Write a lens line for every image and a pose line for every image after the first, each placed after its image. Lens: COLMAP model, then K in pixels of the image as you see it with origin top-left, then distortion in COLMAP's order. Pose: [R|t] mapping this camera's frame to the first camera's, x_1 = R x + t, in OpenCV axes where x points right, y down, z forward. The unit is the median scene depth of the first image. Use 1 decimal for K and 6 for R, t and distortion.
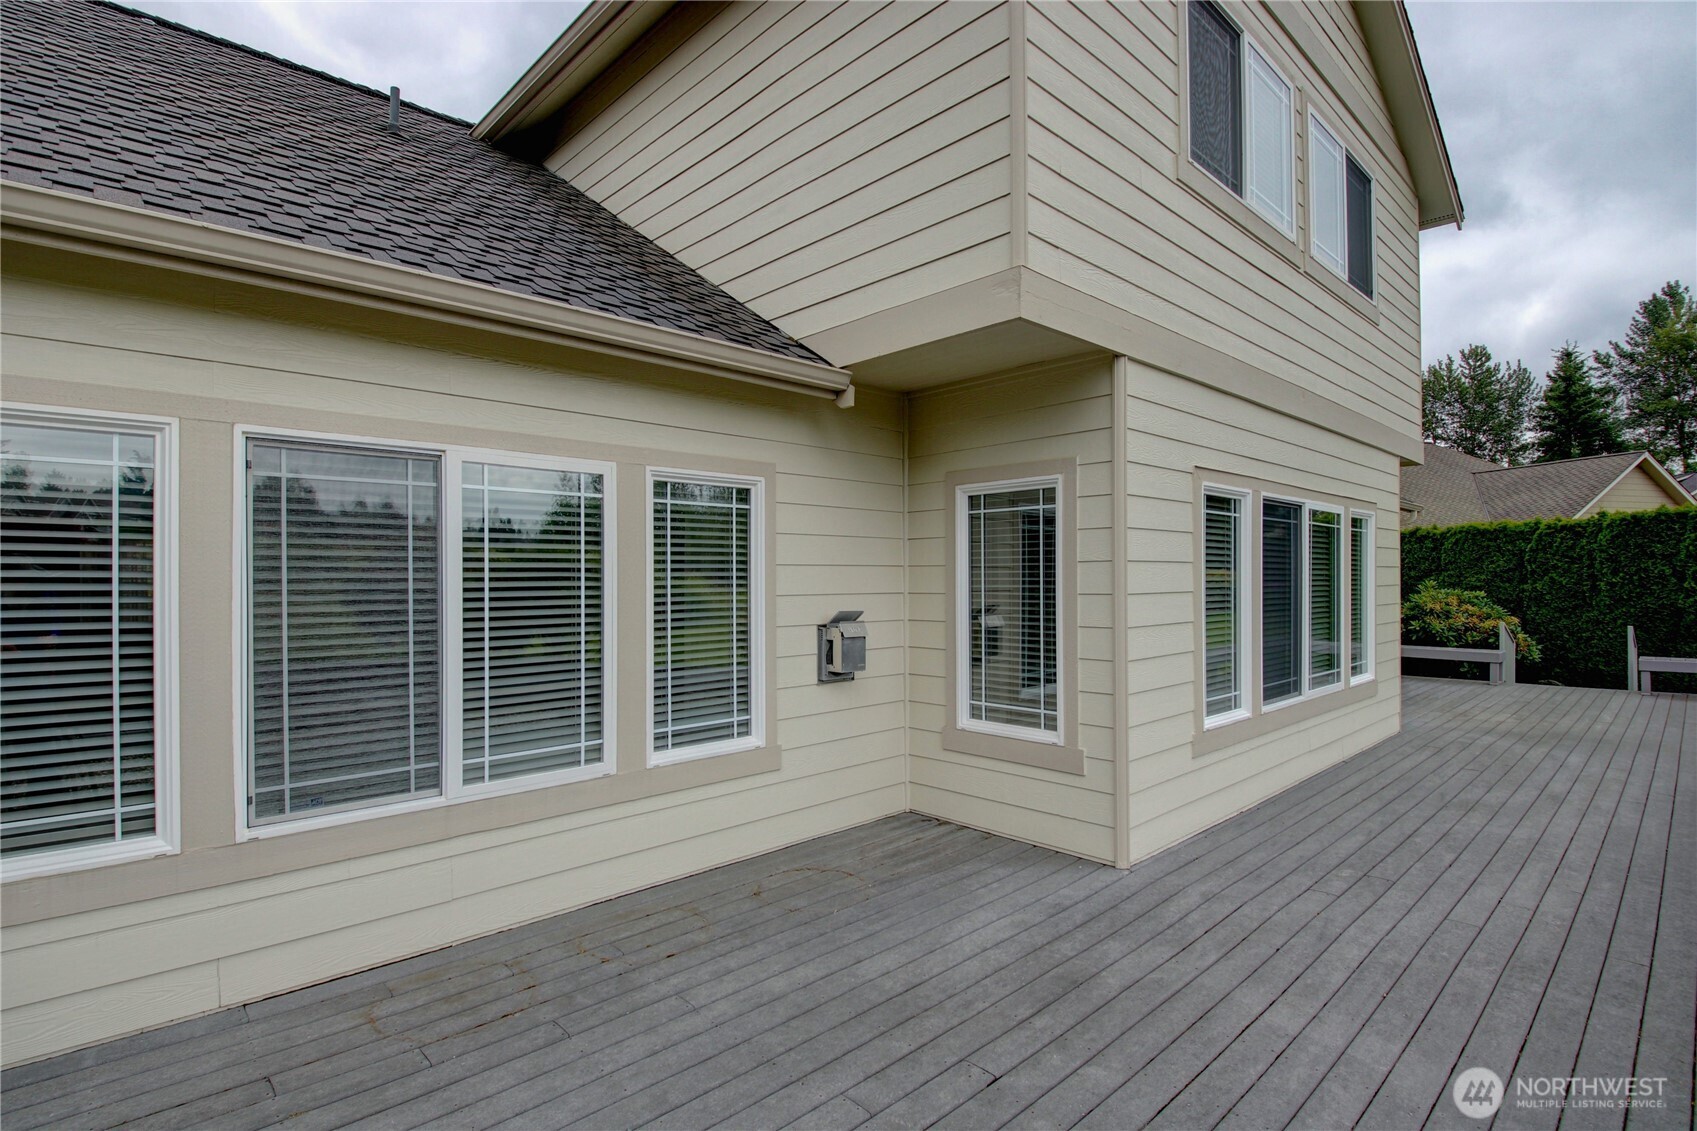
lens RADIAL K [[841.5, 0, 848.5], [0, 841.5, 565.5], [0, 0, 1]] dist [-0.001374, -0.000434]
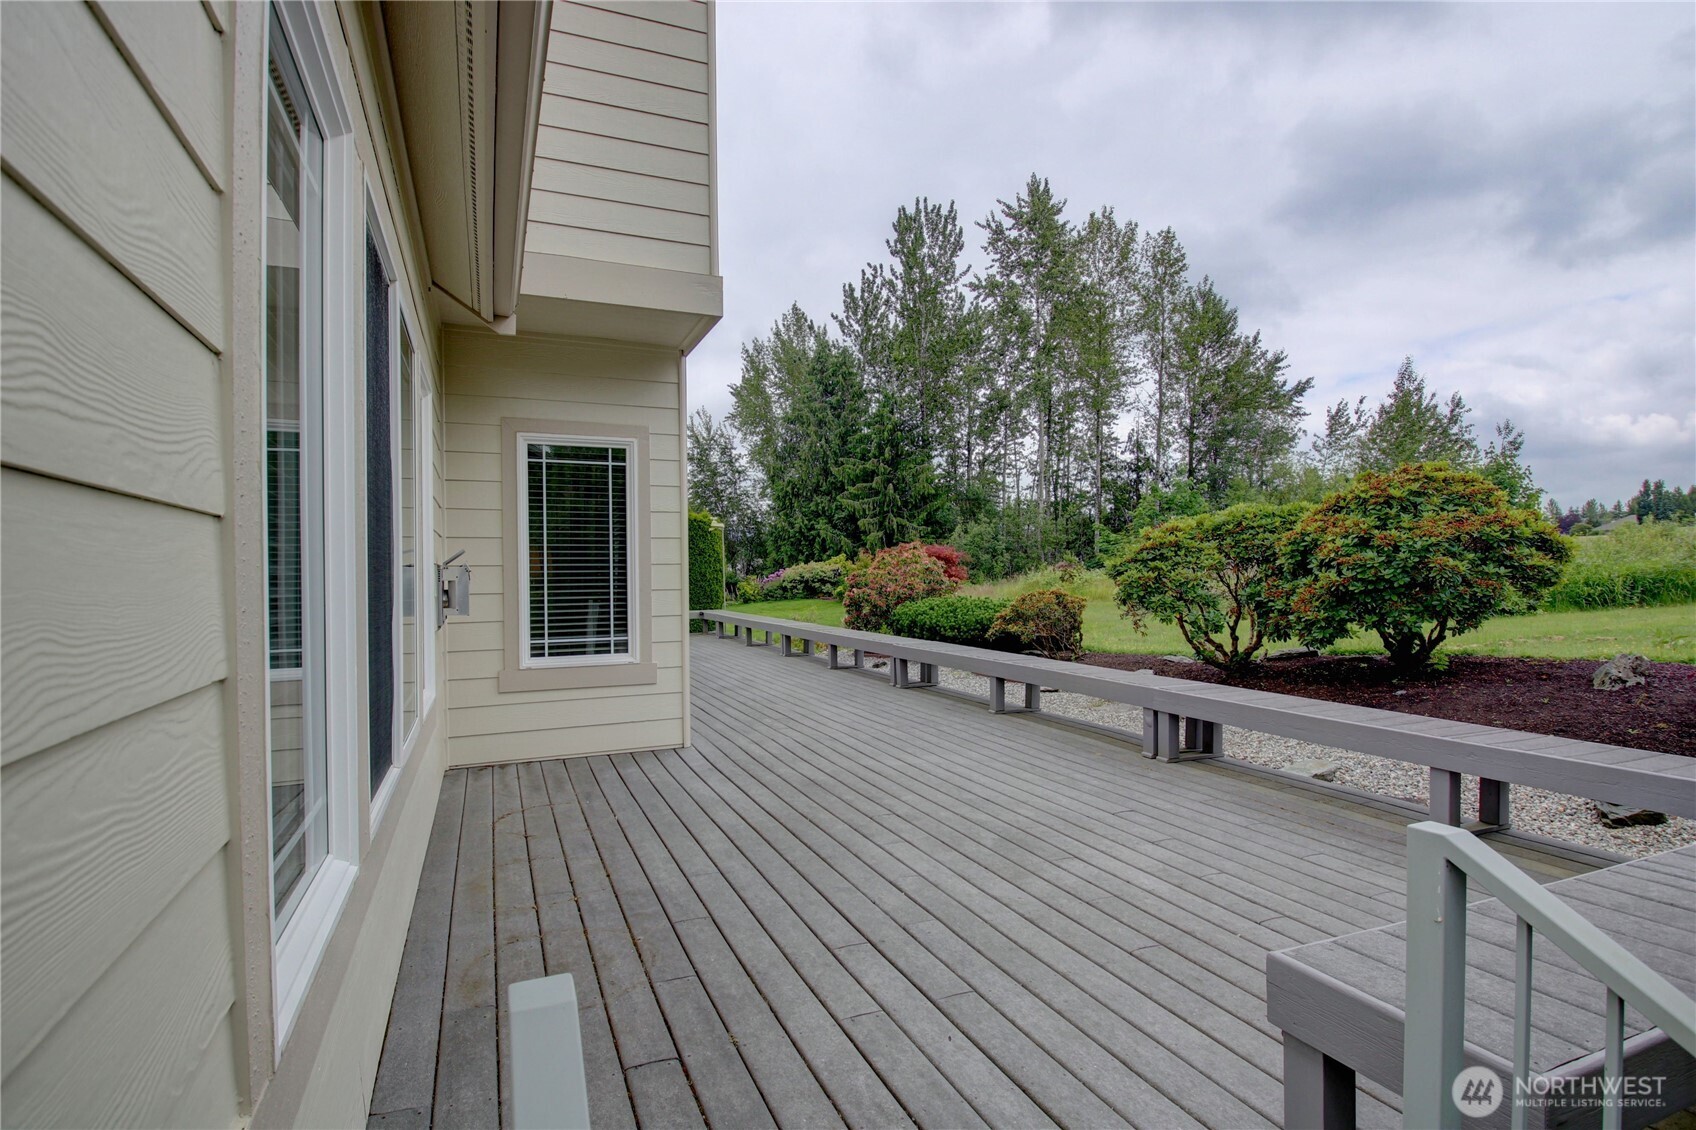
lens RADIAL K [[841.0, 0, 848.0], [0, 841.0, 565.0], [0, 0, 1]] dist [-0.001374, -0.000434]
pose [[0.353504, 0.003083, 0.935428, -0.719177], [0.000328, 0.999994, -0.003420, 0.072164], [-0.935433, 0.001516, 0.353501, 0.269314]]
